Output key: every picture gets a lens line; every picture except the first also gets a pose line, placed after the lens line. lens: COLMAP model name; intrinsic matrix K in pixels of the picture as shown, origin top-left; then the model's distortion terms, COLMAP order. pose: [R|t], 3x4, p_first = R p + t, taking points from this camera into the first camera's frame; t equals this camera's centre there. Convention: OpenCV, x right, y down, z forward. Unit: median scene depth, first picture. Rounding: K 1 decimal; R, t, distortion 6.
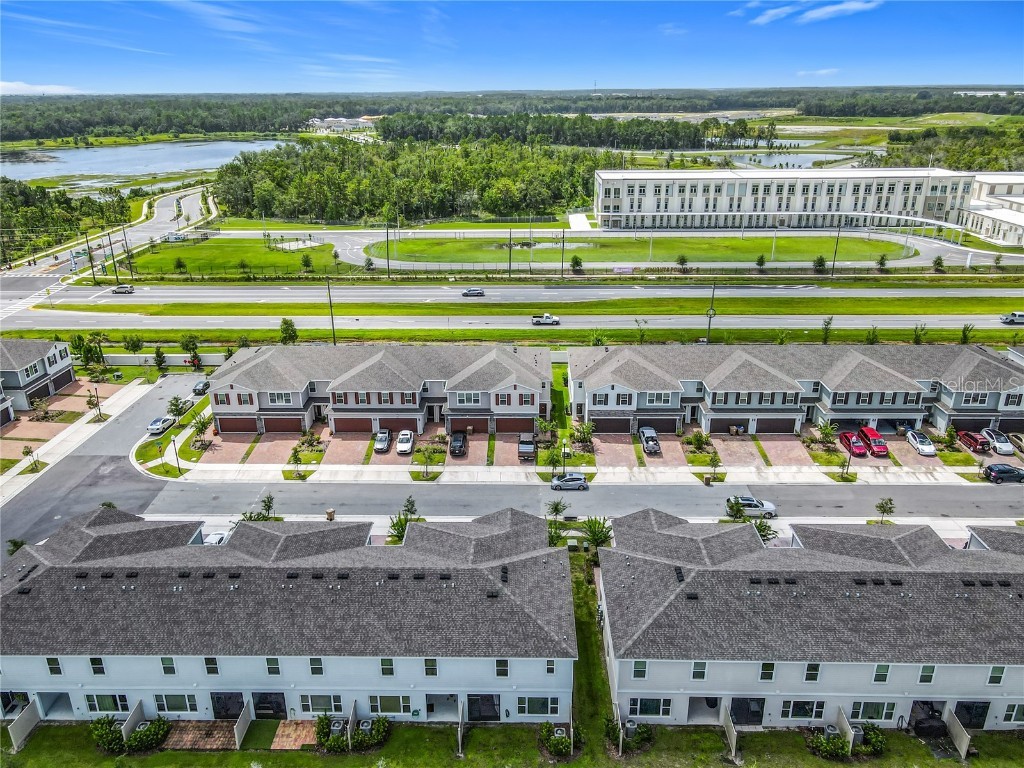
lens RADIAL K [[762.7, 0, 533.2], [0, 762.7, 402.4], [0, 0, 1]] dist [0.022901, -0.009746]
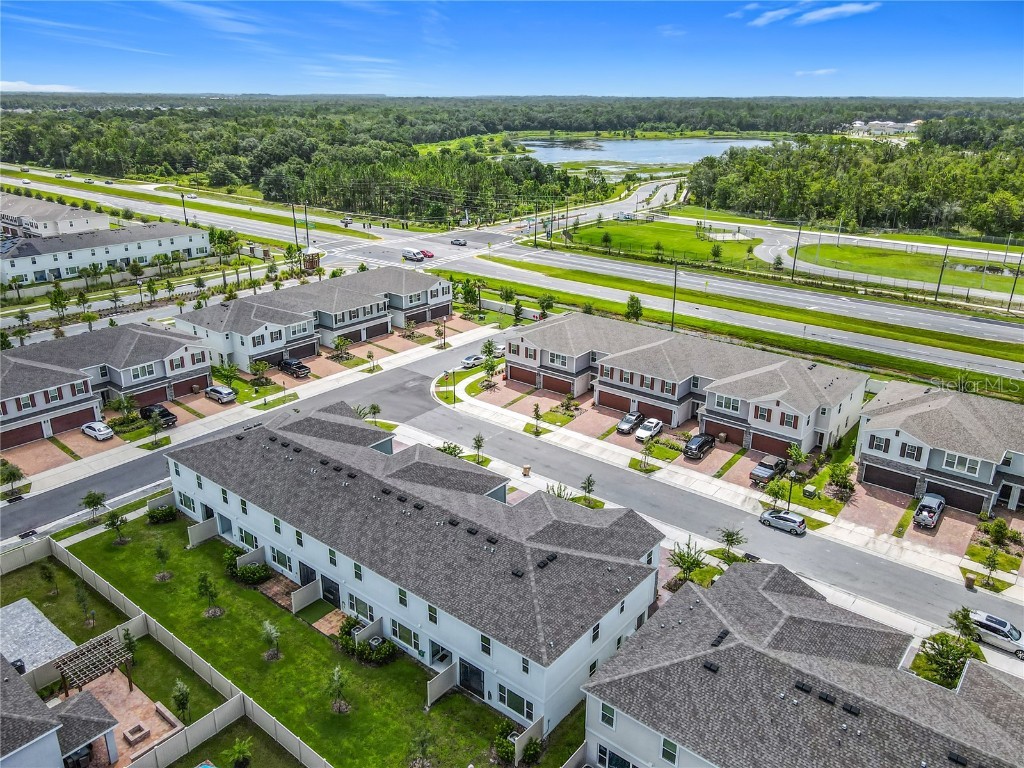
lens RADIAL K [[762.7, 0, 516.7], [0, 762.7, 387.0], [0, 0, 1]] dist [0.022901, -0.009746]
pose [[0.790965, 0.233323, -0.565628, 0.225326], [-0.244069, 0.968021, 0.058008, -0.015351], [0.561075, 0.092170, 0.822618, 0.099811]]
